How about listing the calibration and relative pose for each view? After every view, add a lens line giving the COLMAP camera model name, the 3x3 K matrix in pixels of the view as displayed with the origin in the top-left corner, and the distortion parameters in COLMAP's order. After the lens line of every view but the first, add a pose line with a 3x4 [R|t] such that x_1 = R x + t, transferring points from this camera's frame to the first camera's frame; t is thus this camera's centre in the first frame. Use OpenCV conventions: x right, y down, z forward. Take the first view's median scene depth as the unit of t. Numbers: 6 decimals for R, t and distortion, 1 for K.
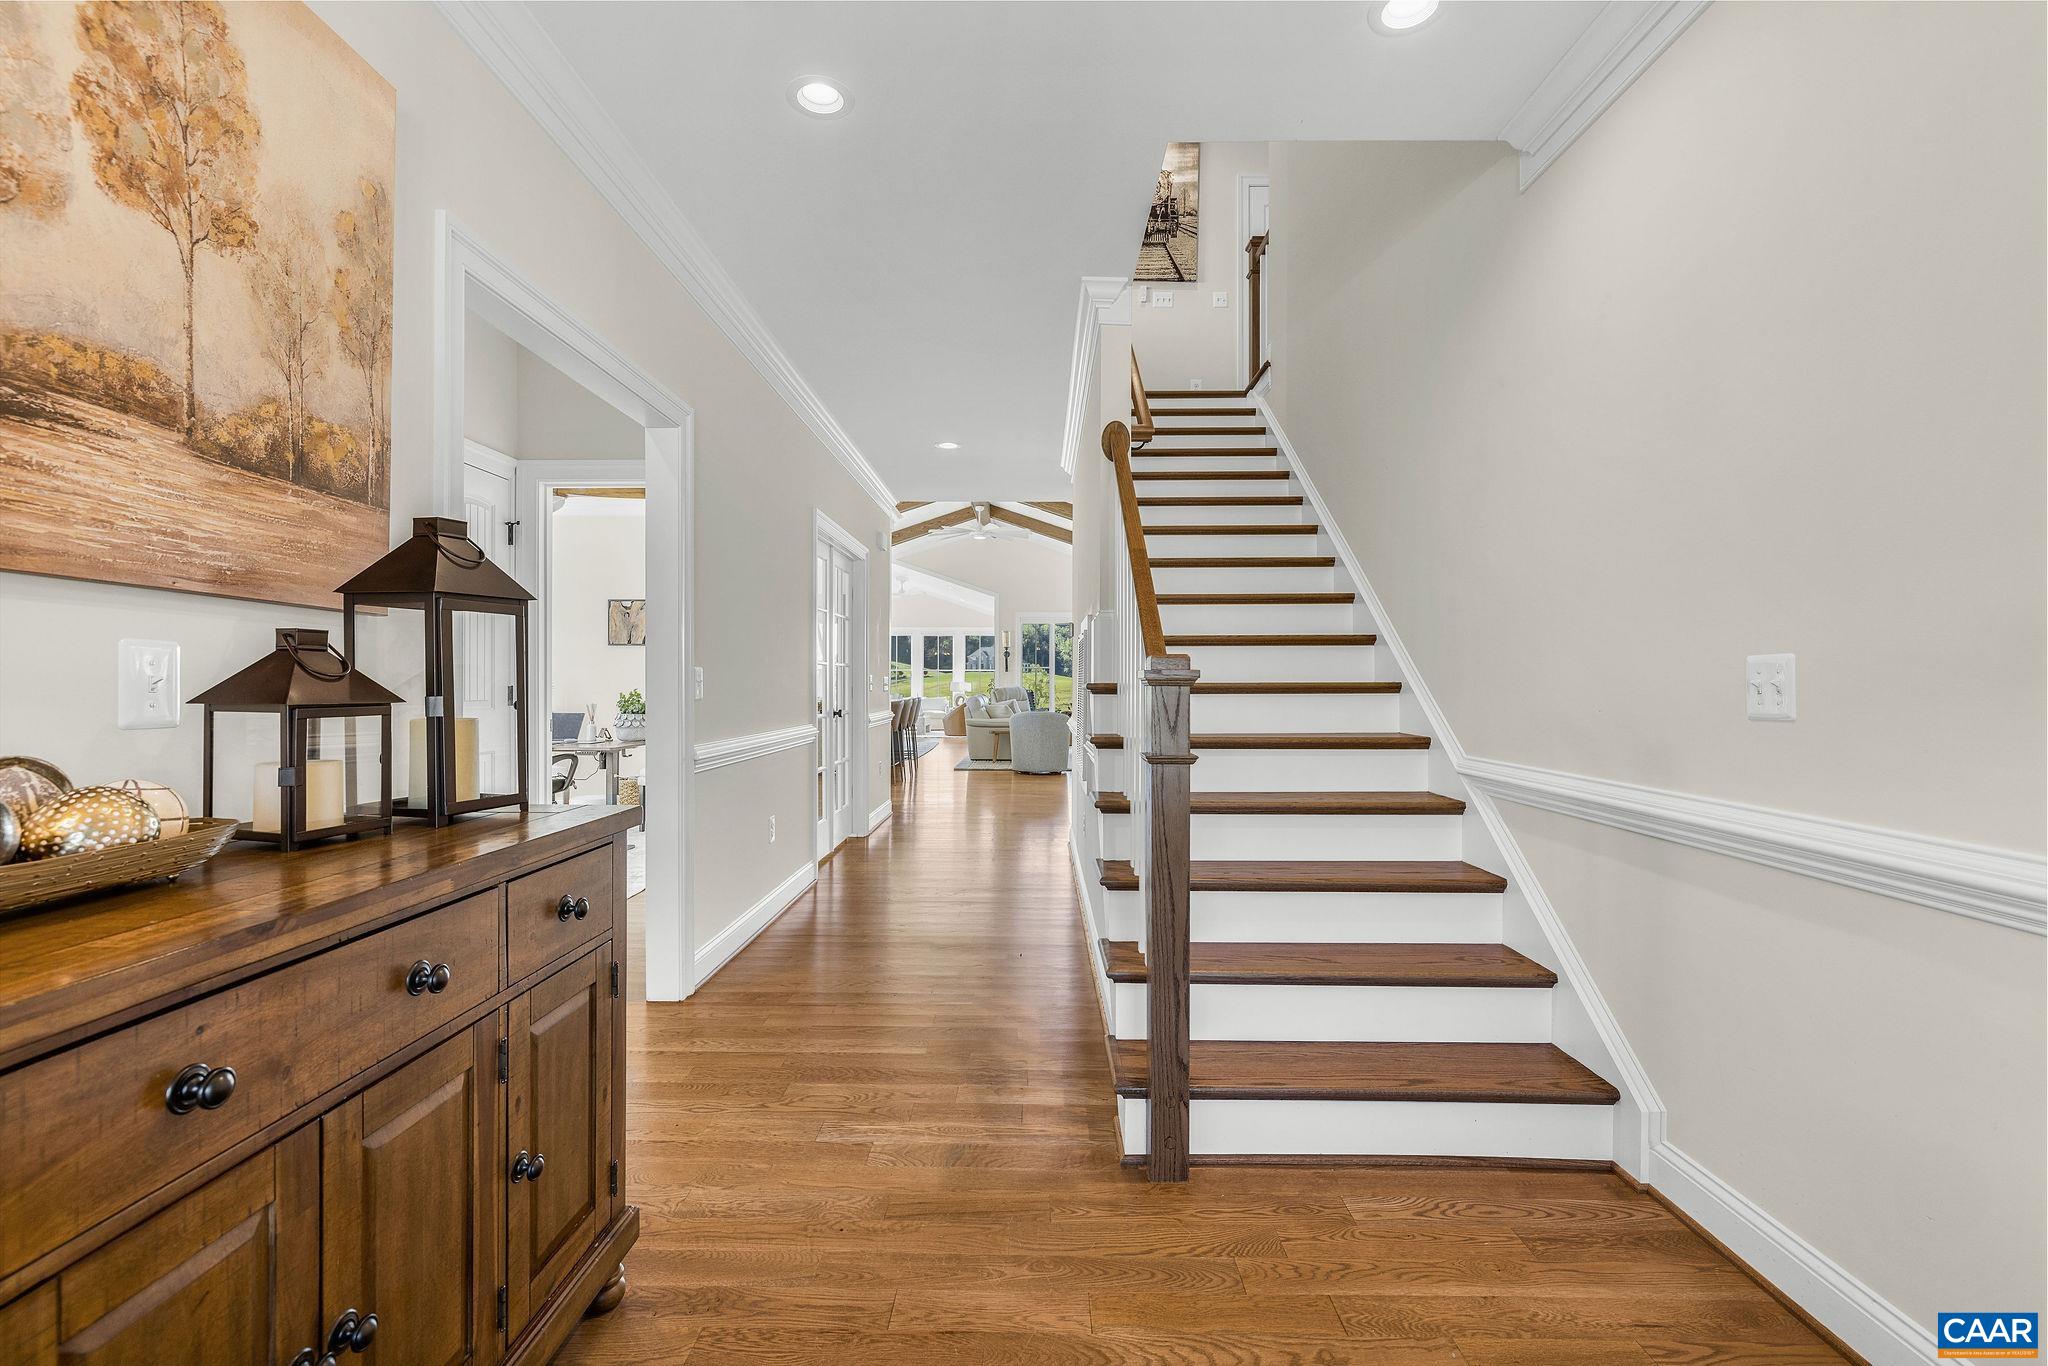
lens RADIAL K [[897.9, 0, 1024.3], [0, 897.9, 685.4], [0, 0, 1]] dist [-0.015762, 0.000230]
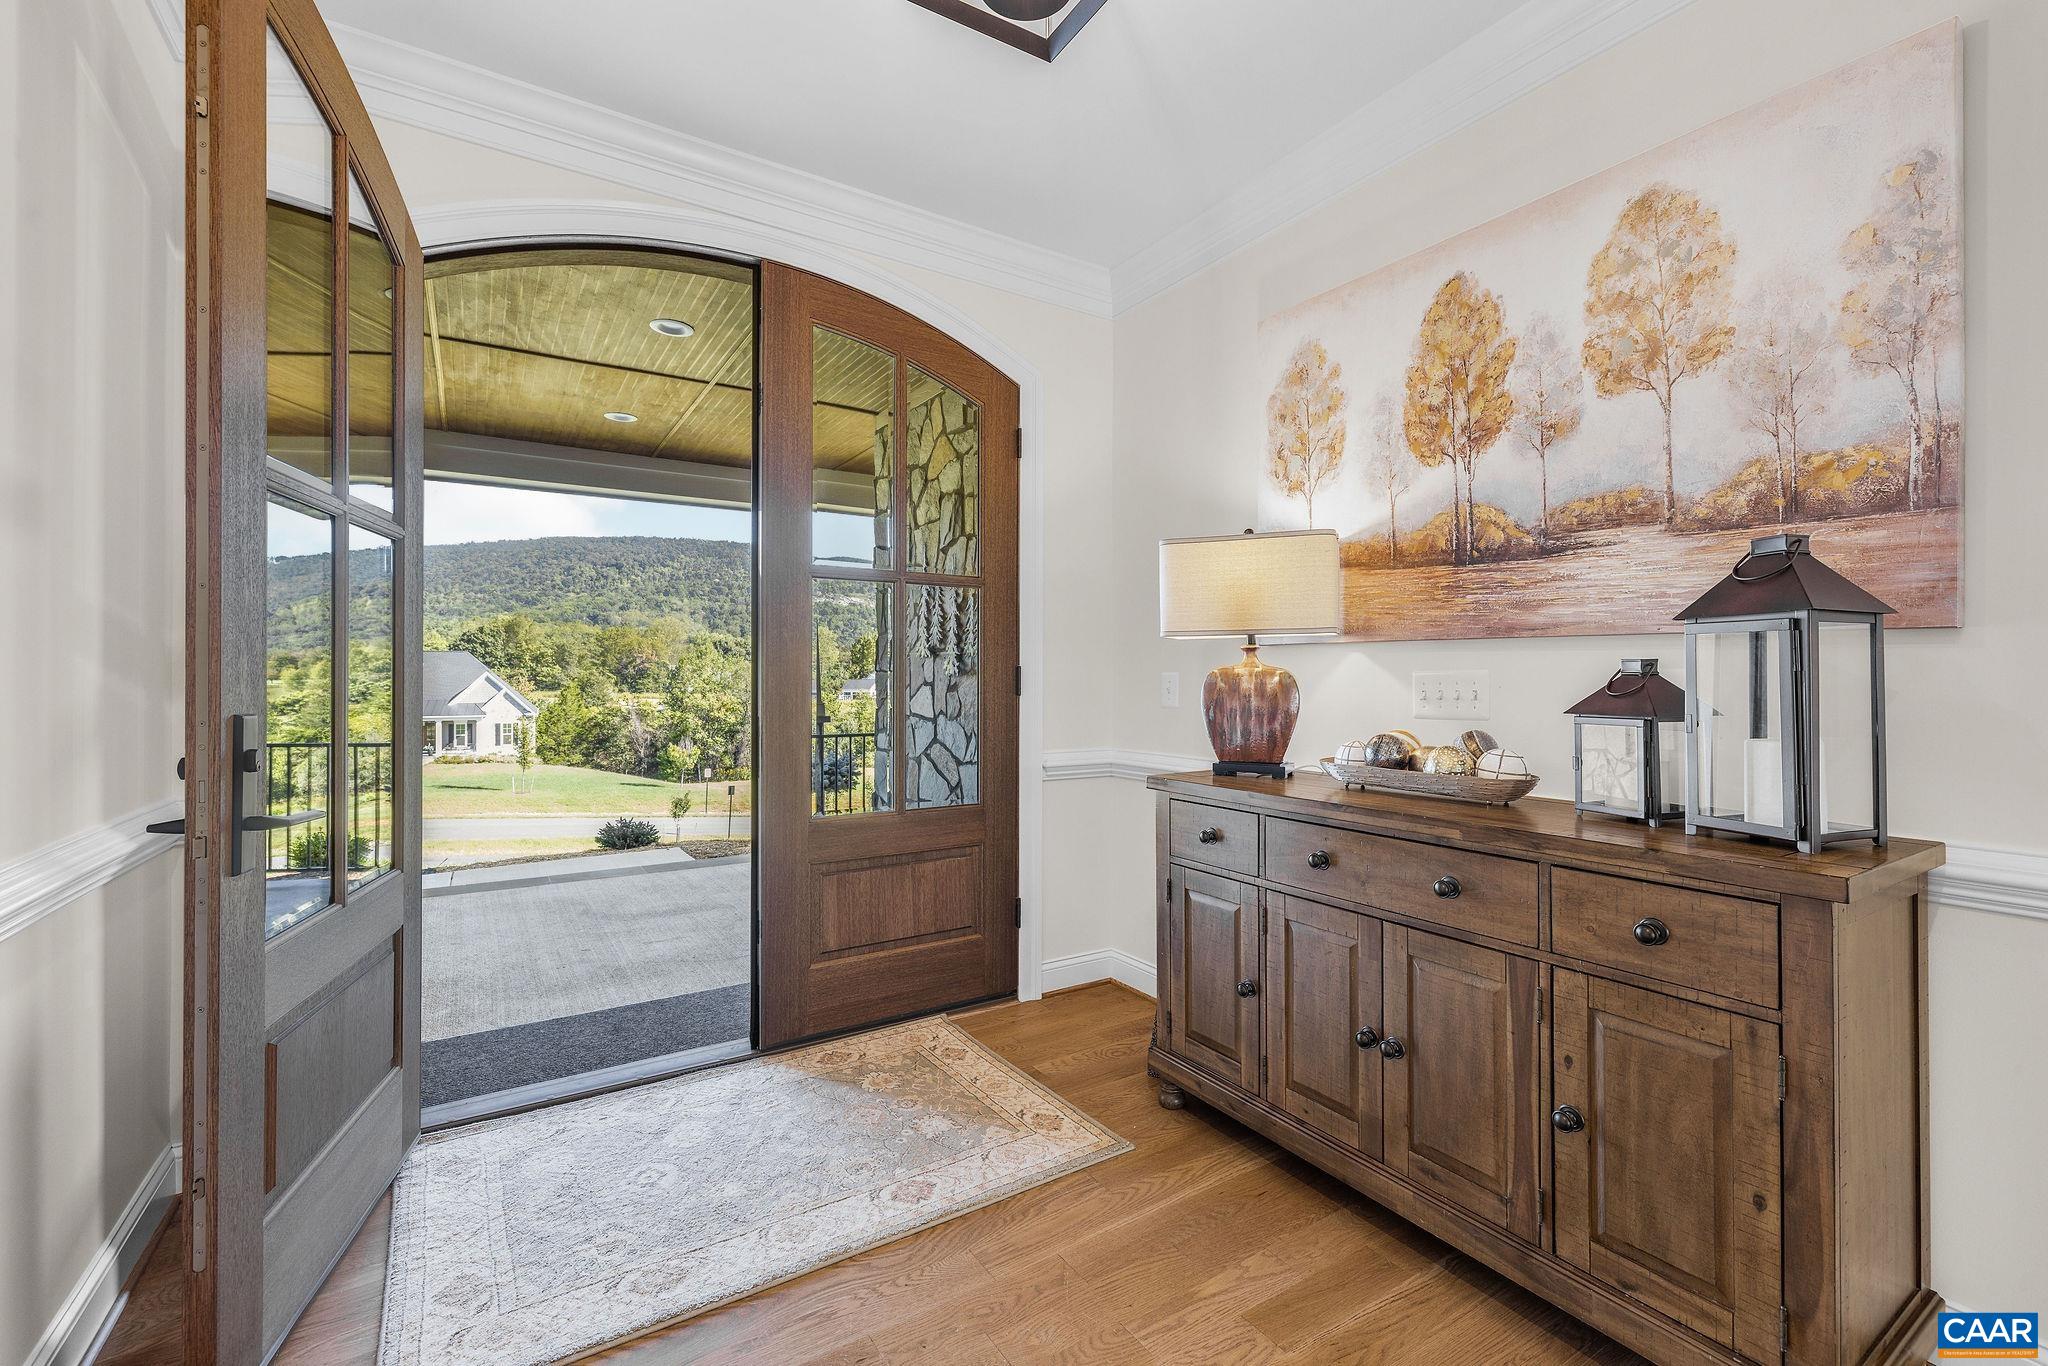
lens RADIAL K [[860.5, 0, 1022.9], [0, 860.5, 673.3], [0, 0, 1]] dist [0.003319, 0.000731]
pose [[-0.838099, -0.005177, -0.545494, 0.130642], [-0.004873, 0.999986, -0.002003, -0.006959], [0.545497, 0.000979, -0.838112, 0.311896]]
